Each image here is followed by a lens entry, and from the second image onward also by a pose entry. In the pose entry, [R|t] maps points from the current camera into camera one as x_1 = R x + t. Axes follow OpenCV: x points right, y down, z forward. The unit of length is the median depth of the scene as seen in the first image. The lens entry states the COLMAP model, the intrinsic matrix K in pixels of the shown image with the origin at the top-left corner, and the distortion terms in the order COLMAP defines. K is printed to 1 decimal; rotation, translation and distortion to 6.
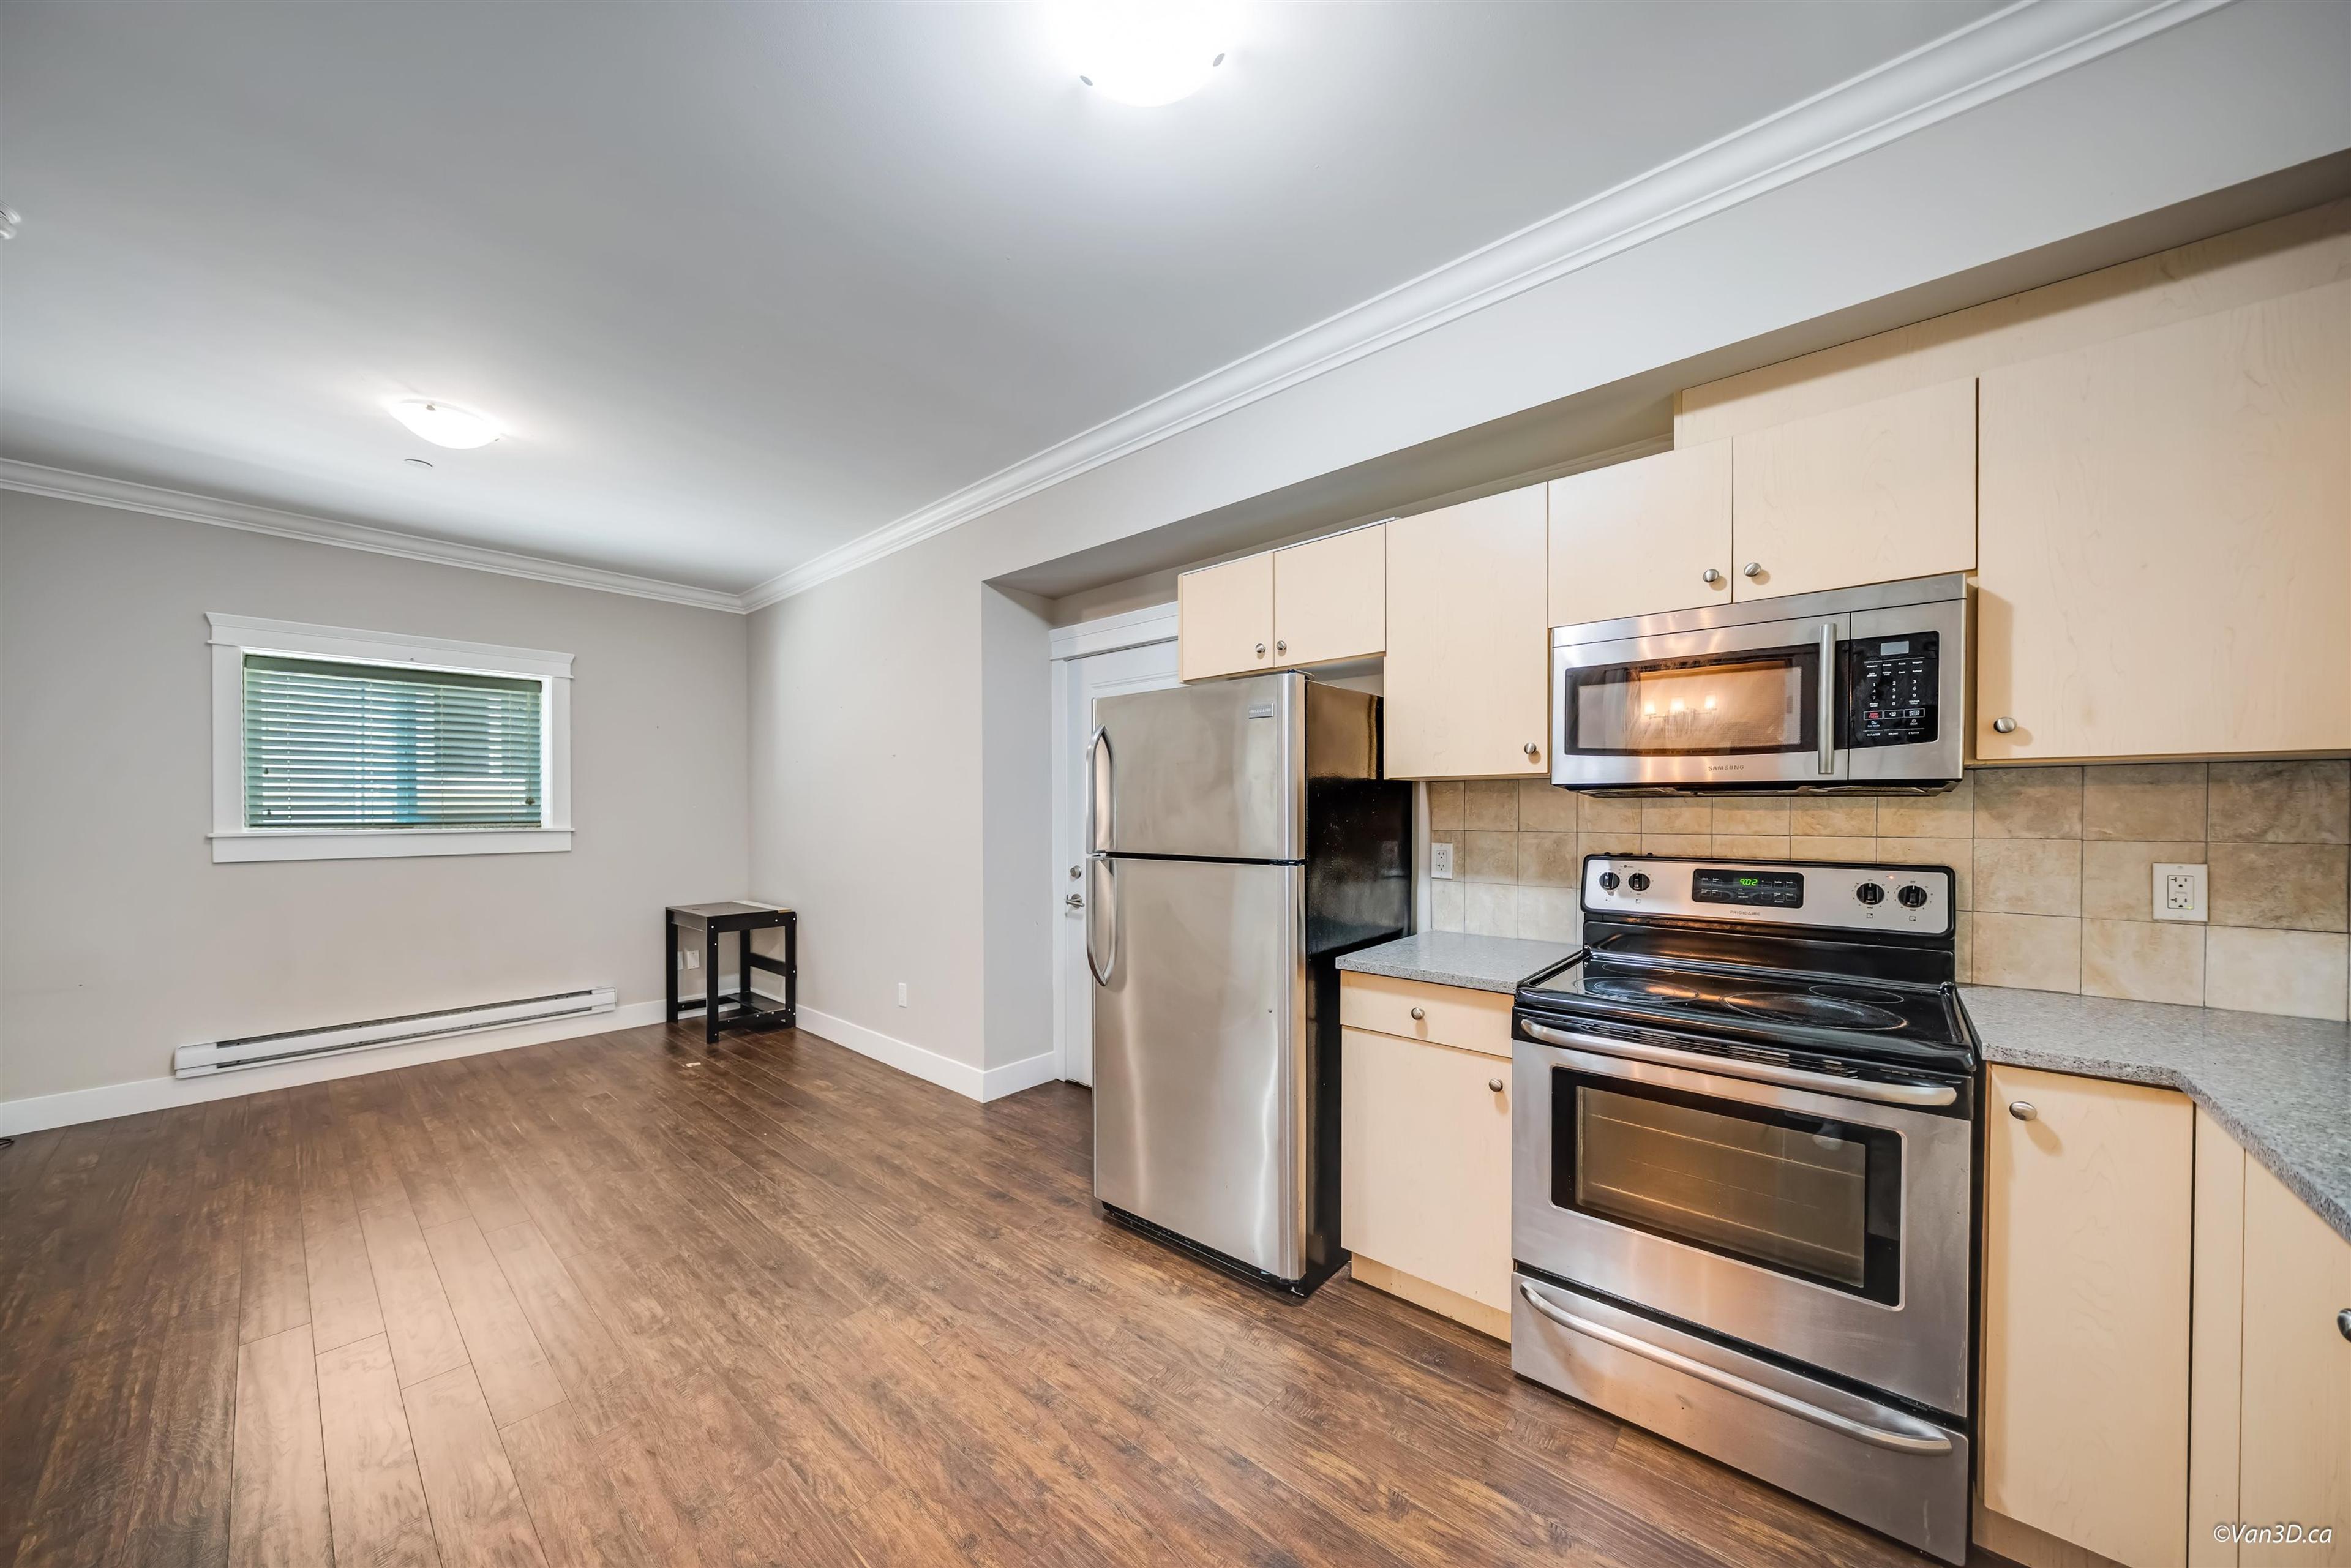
lens RADIAL K [[802.5, 0, 1167.0], [0, 802.5, 807.5], [0, 0, 1]] dist [-0.010462, 0.000047]
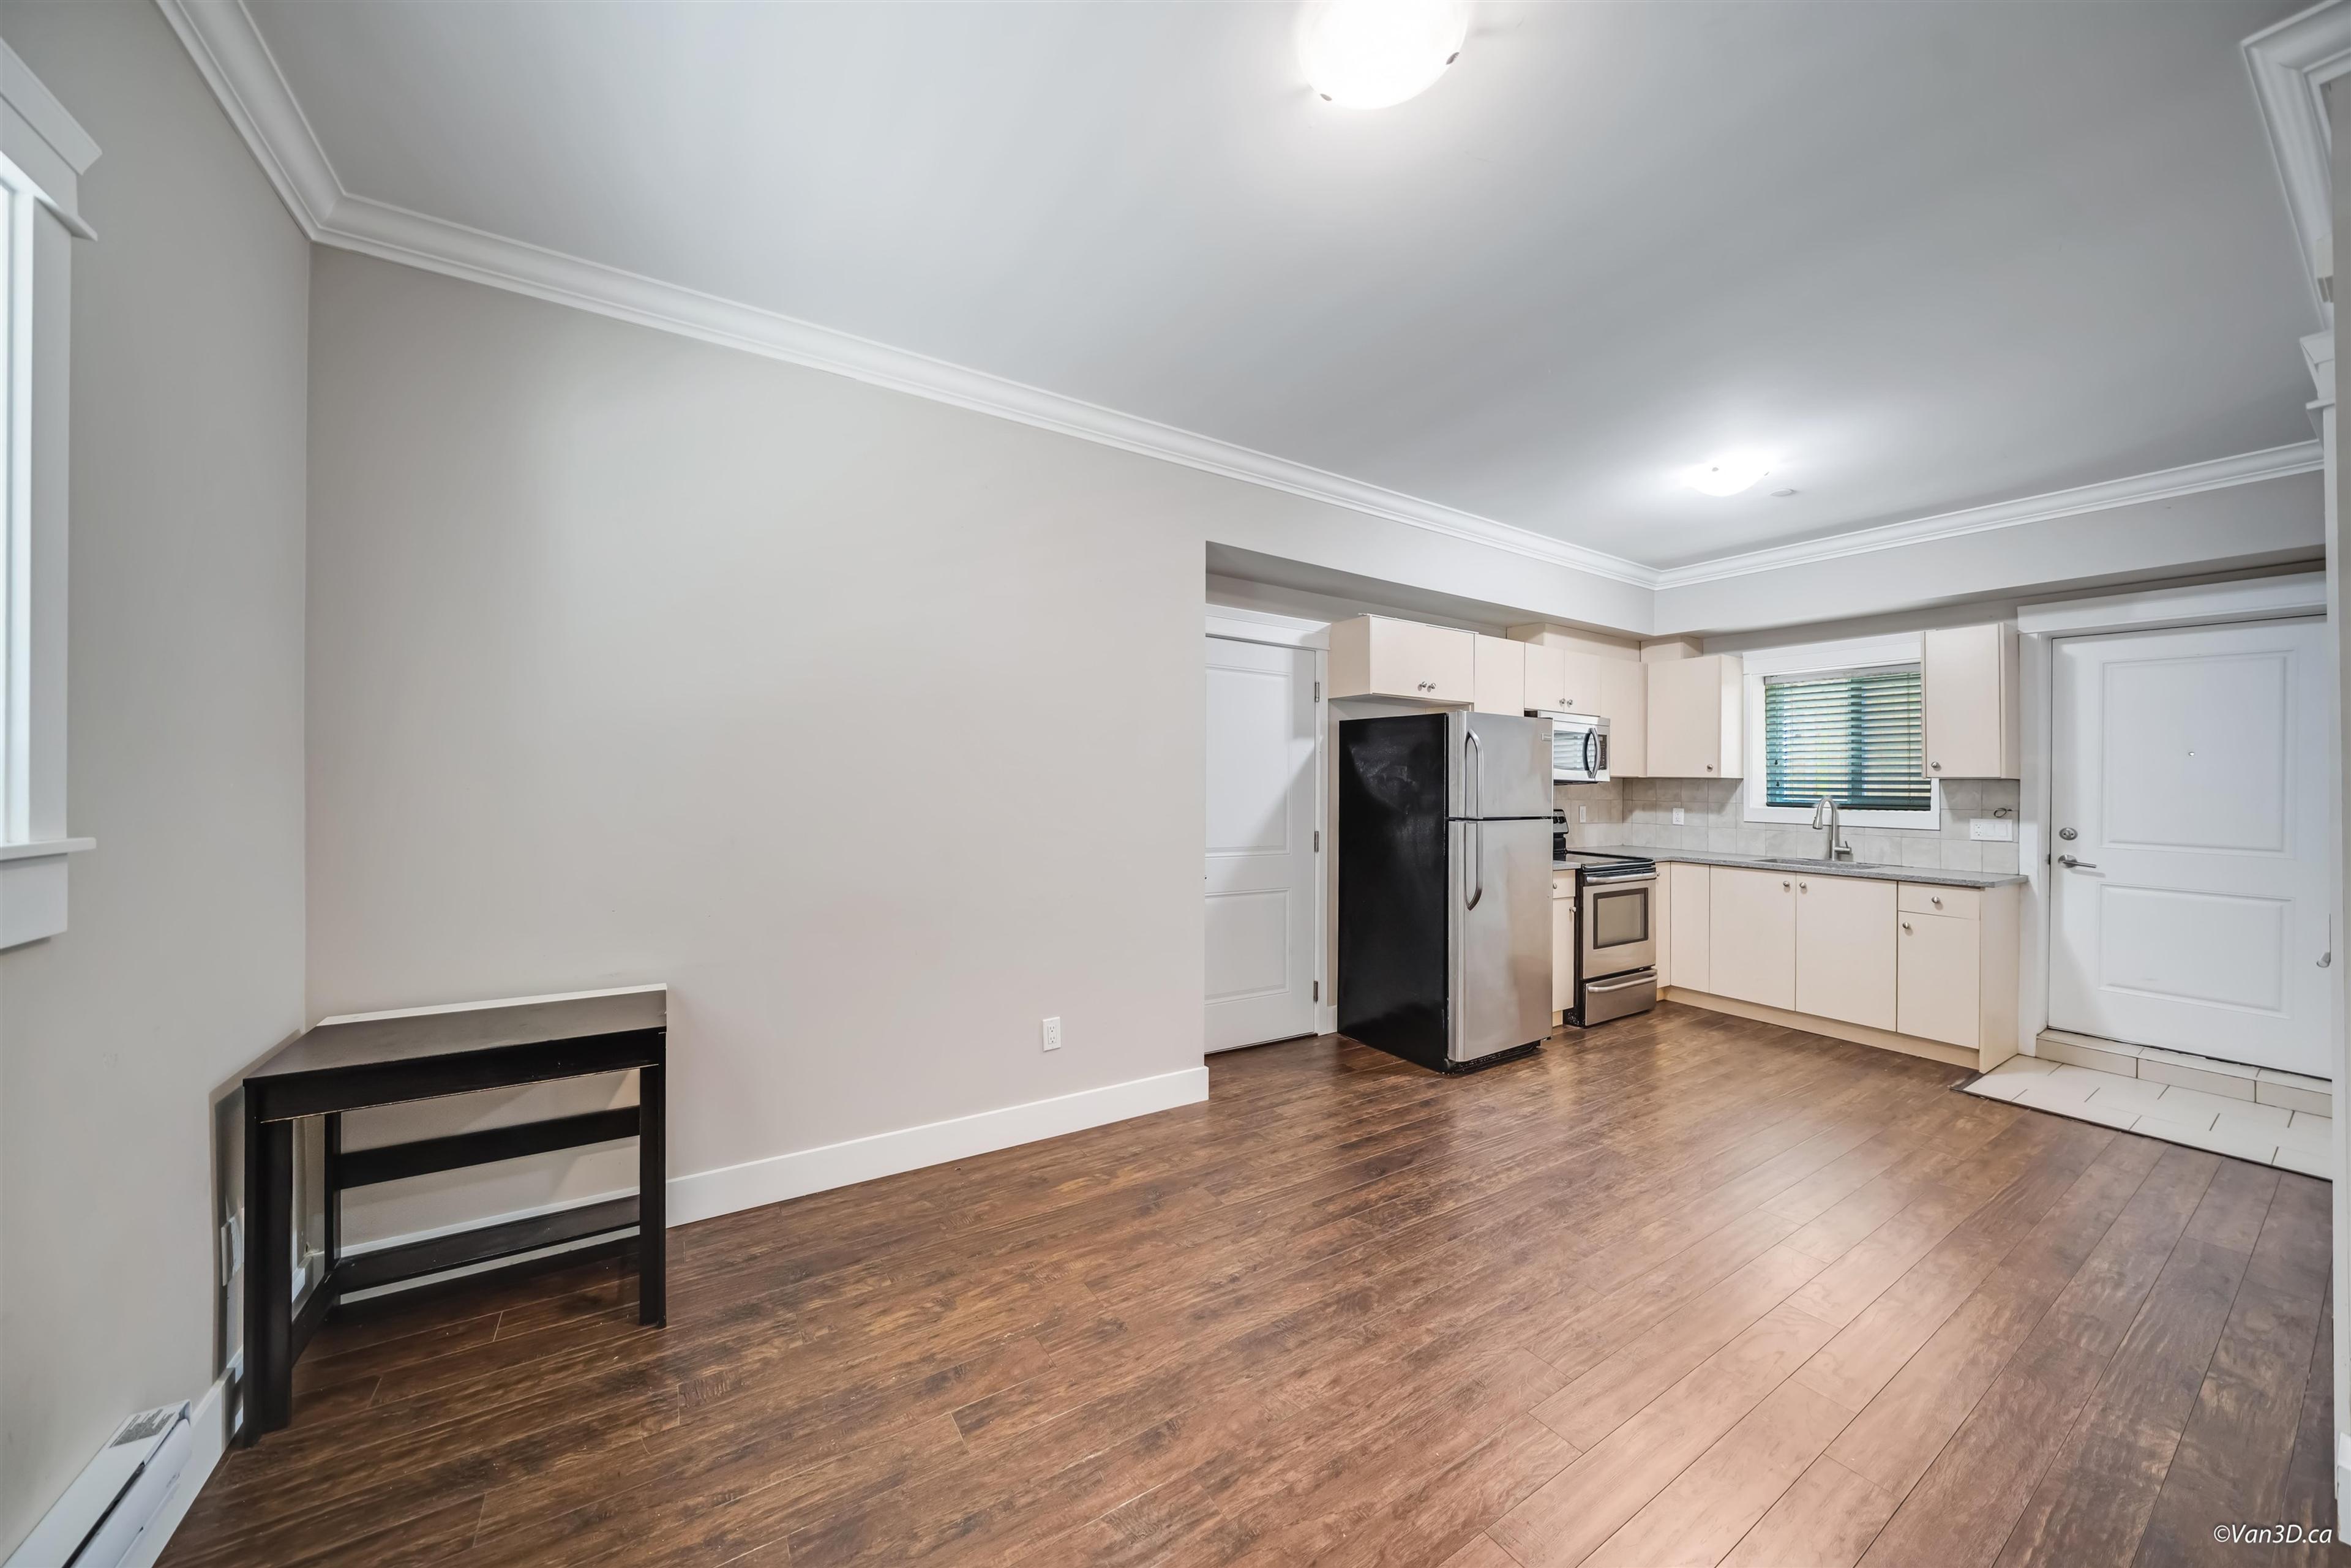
lens RADIAL K [[802.5, 0, 1166.1], [0, 802.5, 781.6], [0, 0, 1]] dist [-0.010462, 0.000047]
pose [[0.285923, 0.005391, 0.958238, -1.635164], [-0.018405, 0.999831, -0.000133, 0.005398], [-0.958076, -0.017598, 0.285973, 1.141426]]
